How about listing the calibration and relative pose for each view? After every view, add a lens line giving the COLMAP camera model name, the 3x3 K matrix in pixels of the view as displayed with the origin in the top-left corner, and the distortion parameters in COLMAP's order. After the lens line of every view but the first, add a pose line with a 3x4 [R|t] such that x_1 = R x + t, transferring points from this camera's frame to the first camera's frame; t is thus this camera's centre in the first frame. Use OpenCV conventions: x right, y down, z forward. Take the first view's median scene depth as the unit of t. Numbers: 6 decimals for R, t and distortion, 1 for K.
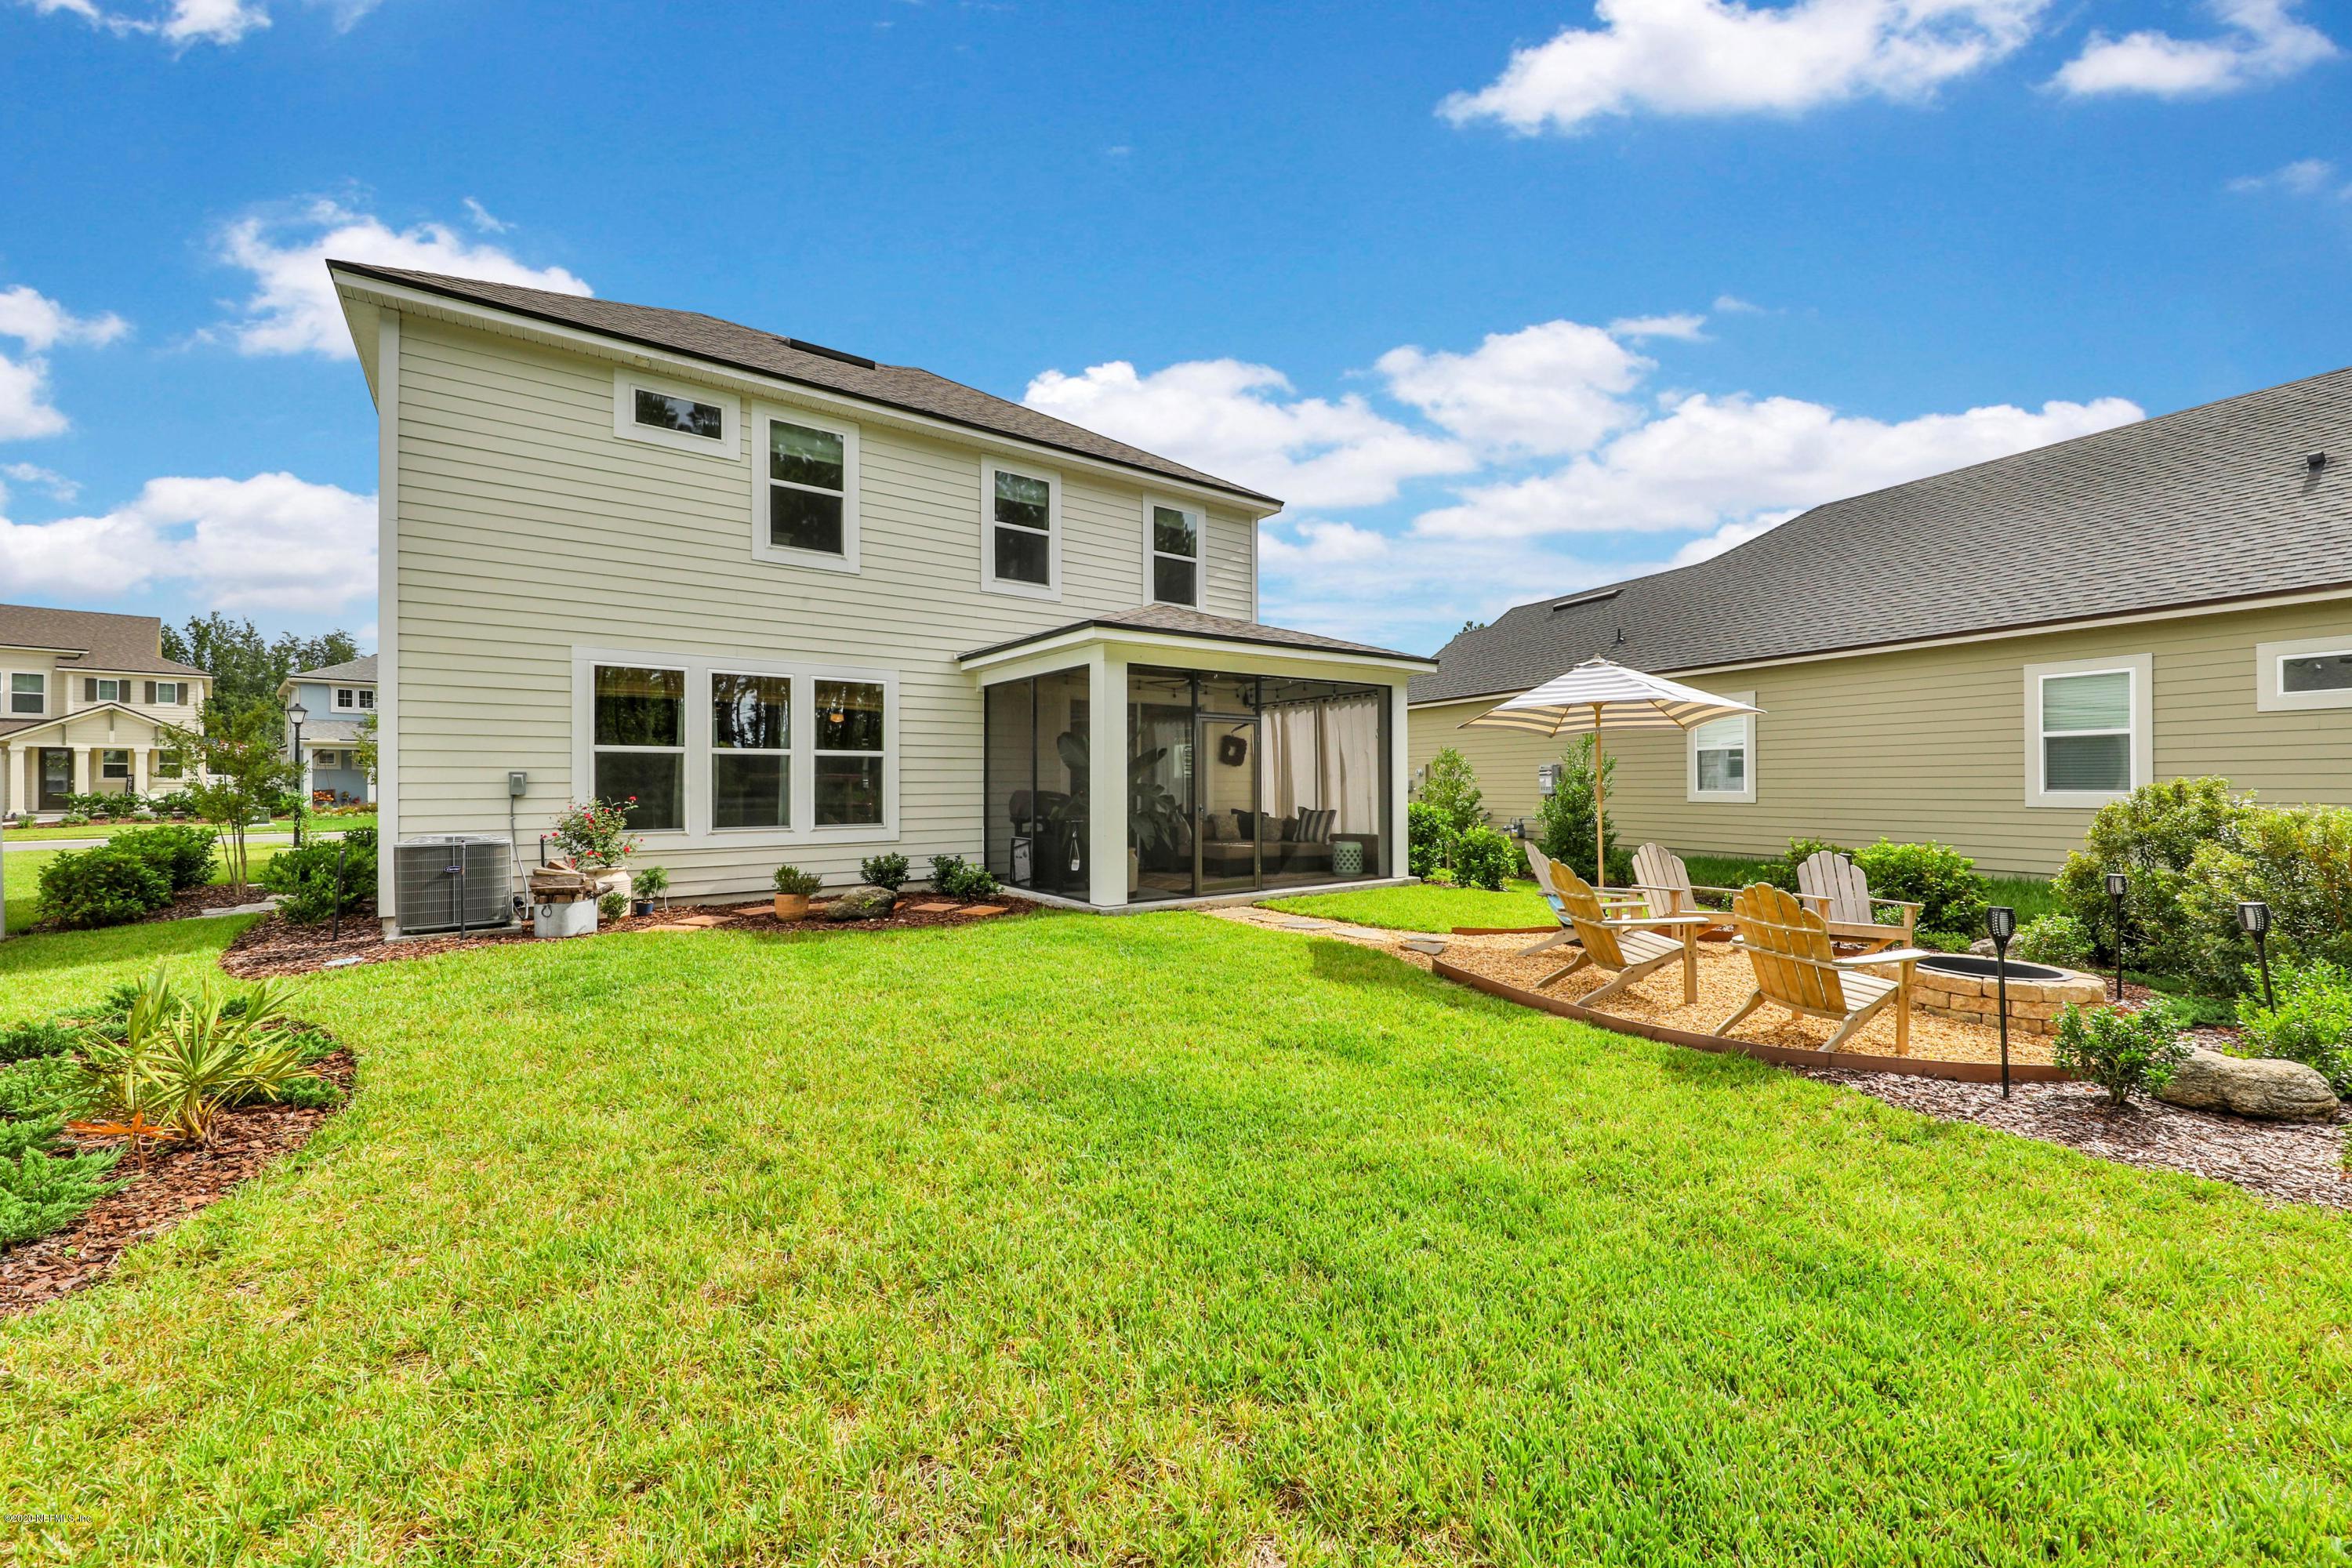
lens RADIAL K [[899.6, 0, 1160.9], [0, 899.6, 793.1], [0, 0, 1]] dist [0.003304, -0.001015]
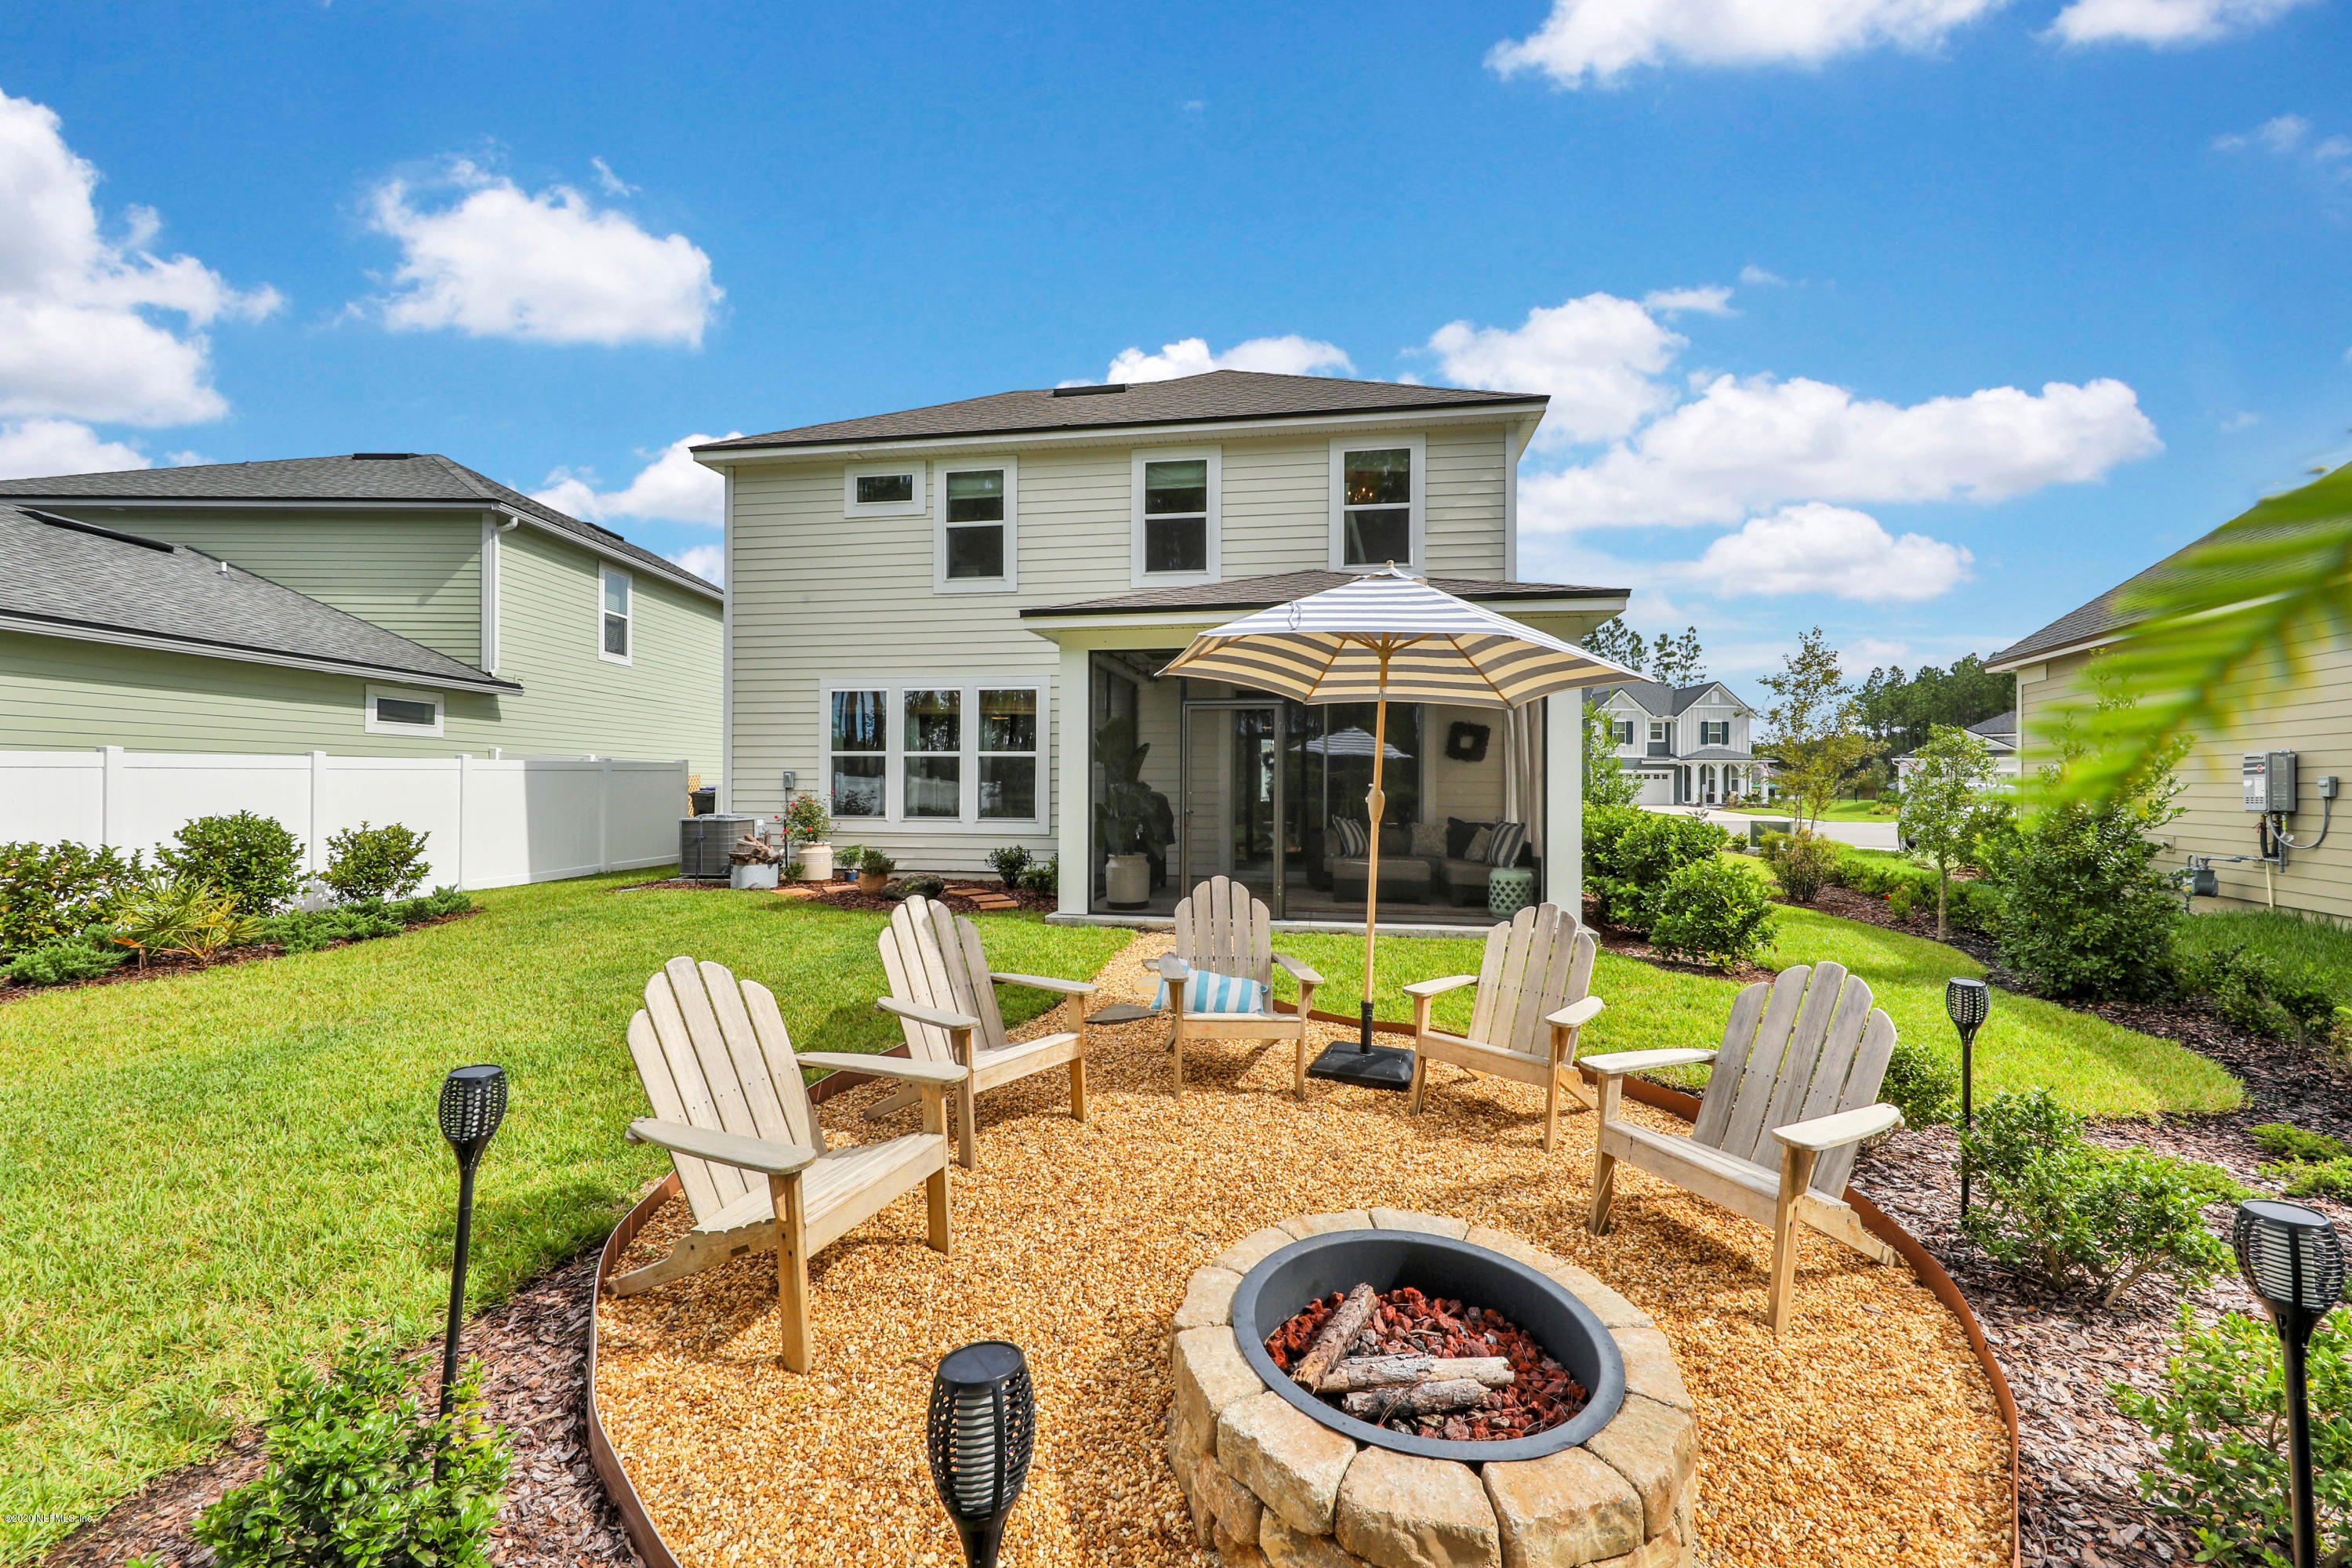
lens RADIAL K [[899.6, 0, 1263.8], [0, 899.6, 783.0], [0, 0, 1]] dist [0.003304, -0.001015]
pose [[0.701476, 0.002392, -0.712689, 0.664863], [-0.016126, 0.999792, -0.012516, 0.000304], [0.712510, 0.020272, 0.701369, 0.451200]]
